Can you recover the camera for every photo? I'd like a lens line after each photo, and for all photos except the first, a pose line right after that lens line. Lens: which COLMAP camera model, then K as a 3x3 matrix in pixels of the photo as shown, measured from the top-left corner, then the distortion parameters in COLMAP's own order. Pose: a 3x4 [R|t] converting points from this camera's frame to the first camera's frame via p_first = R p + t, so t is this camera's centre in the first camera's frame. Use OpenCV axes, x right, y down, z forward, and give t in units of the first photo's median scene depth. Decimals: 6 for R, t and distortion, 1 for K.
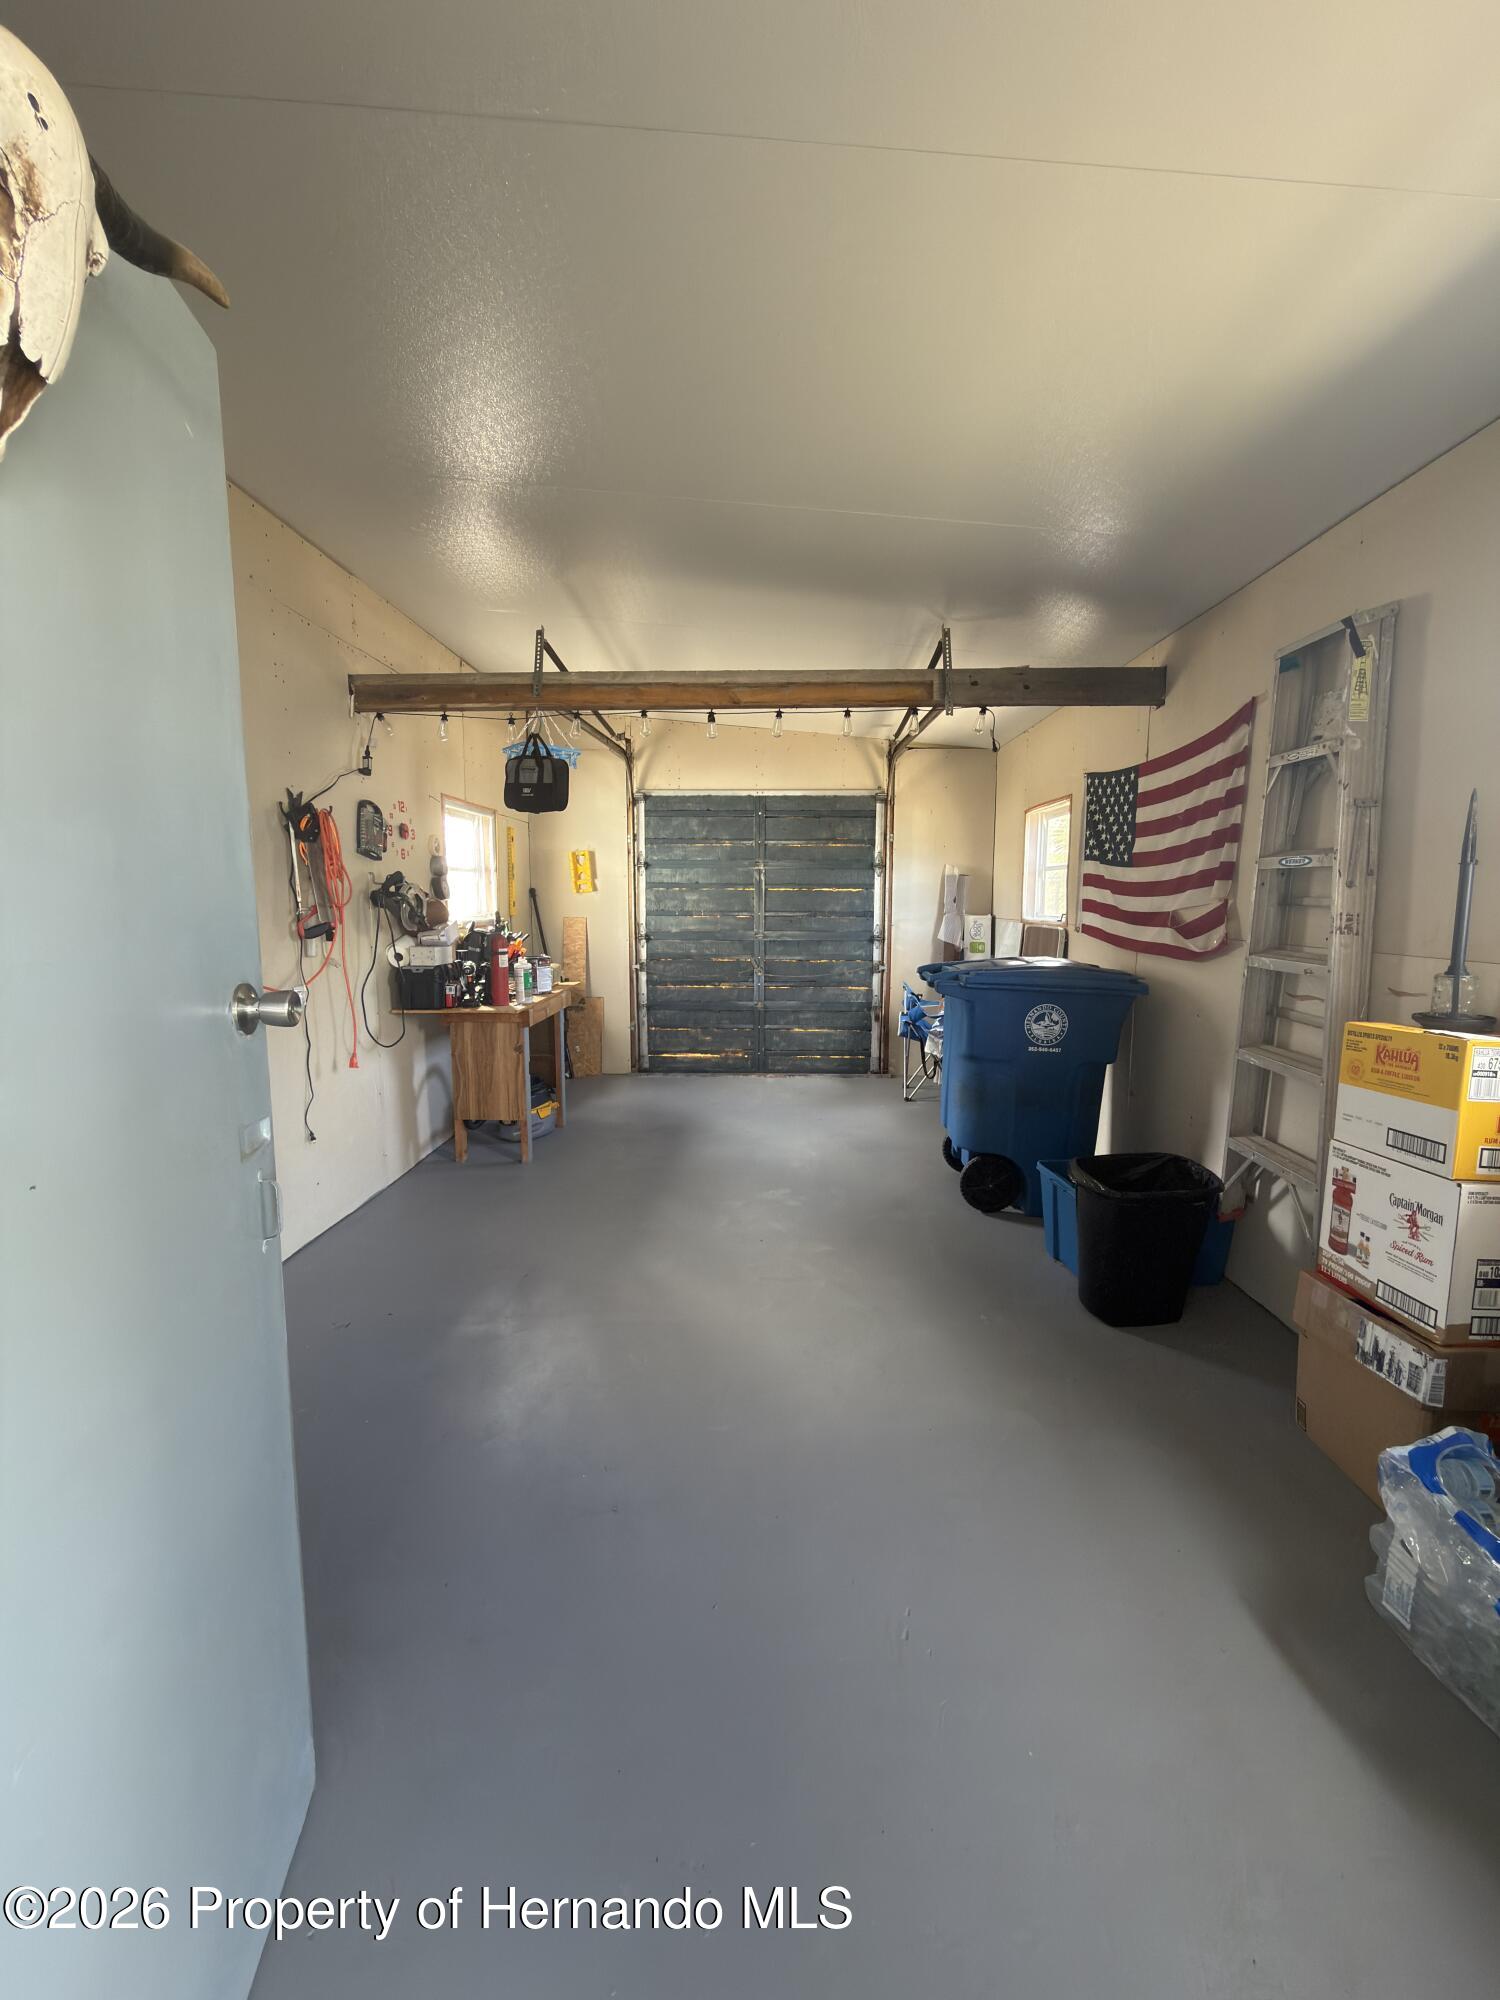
lens RADIAL K [[796.3, 0, 750.0], [0, 796.3, 1000.0], [0, 0, 1]] dist [-0.002187, 0.000264]
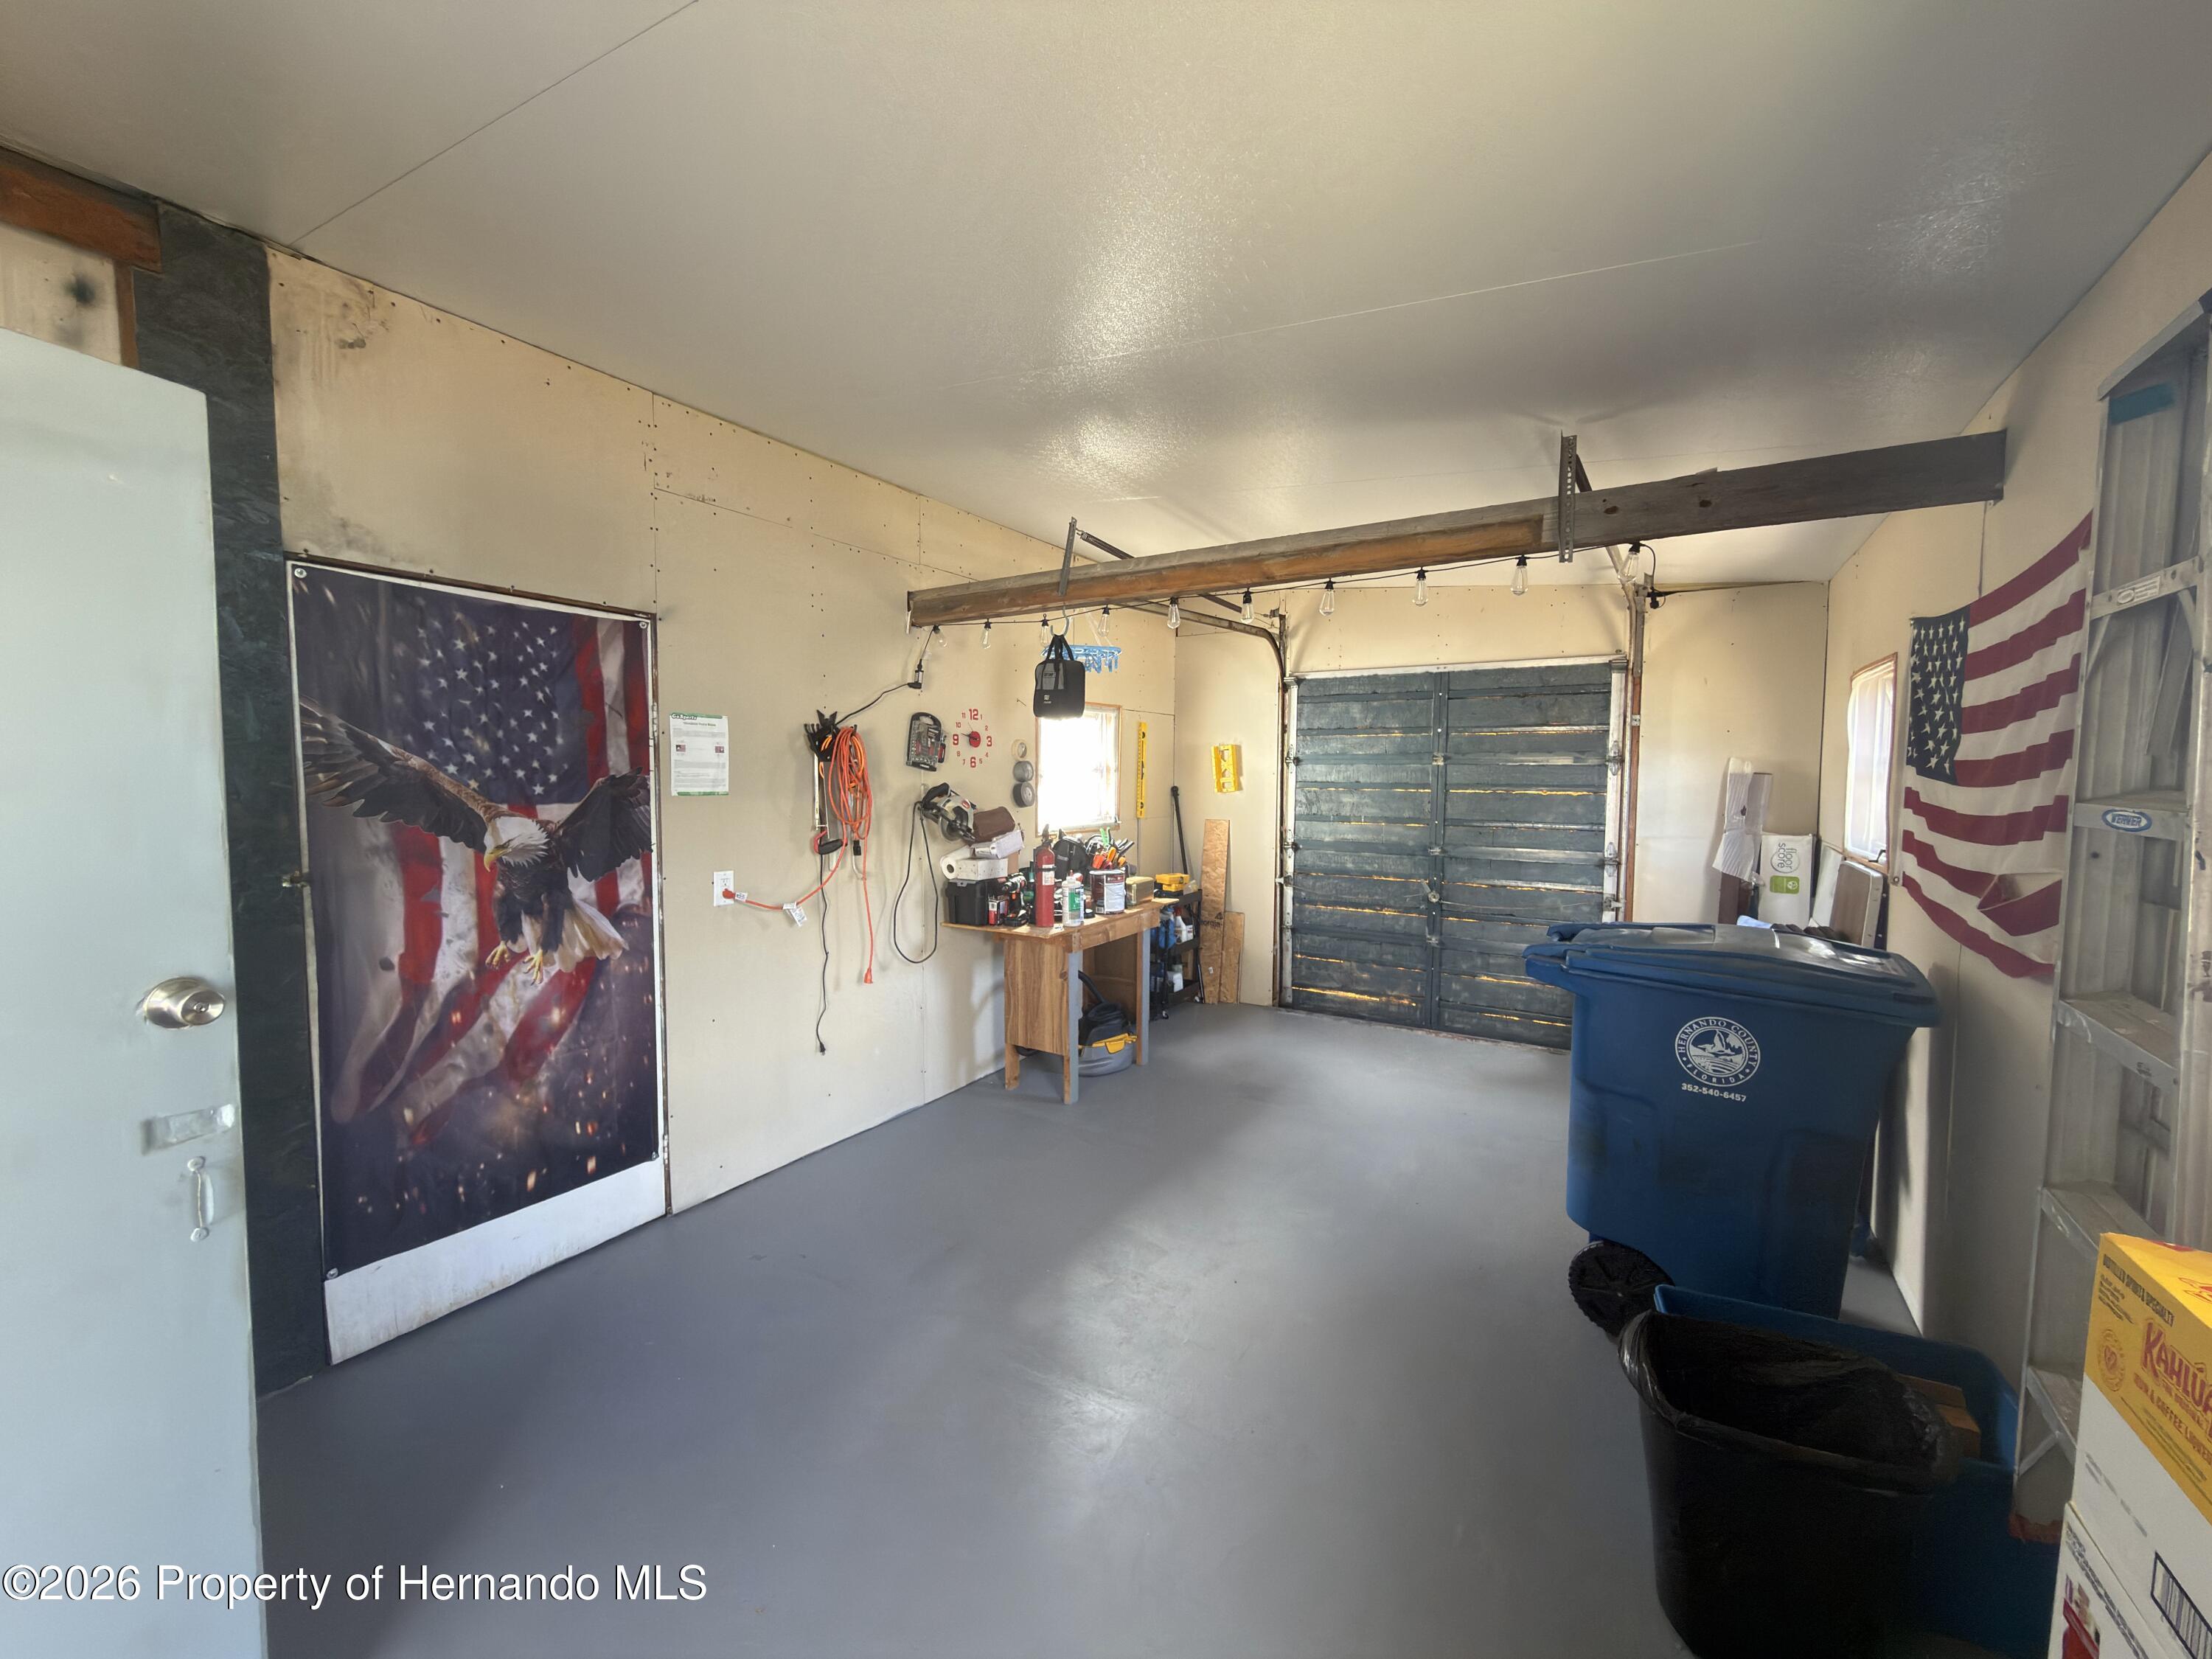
lens RADIAL K [[880.7, 0, 1106.0], [0, 880.7, 829.5], [0, 0, 1]] dist [-0.002187, 0.000264]
pose [[0.862605, 0.034023, -0.504733, 0.212973], [-0.066101, 0.996762, -0.045779, -0.052294], [0.501542, 0.072853, 0.862061, 0.130092]]
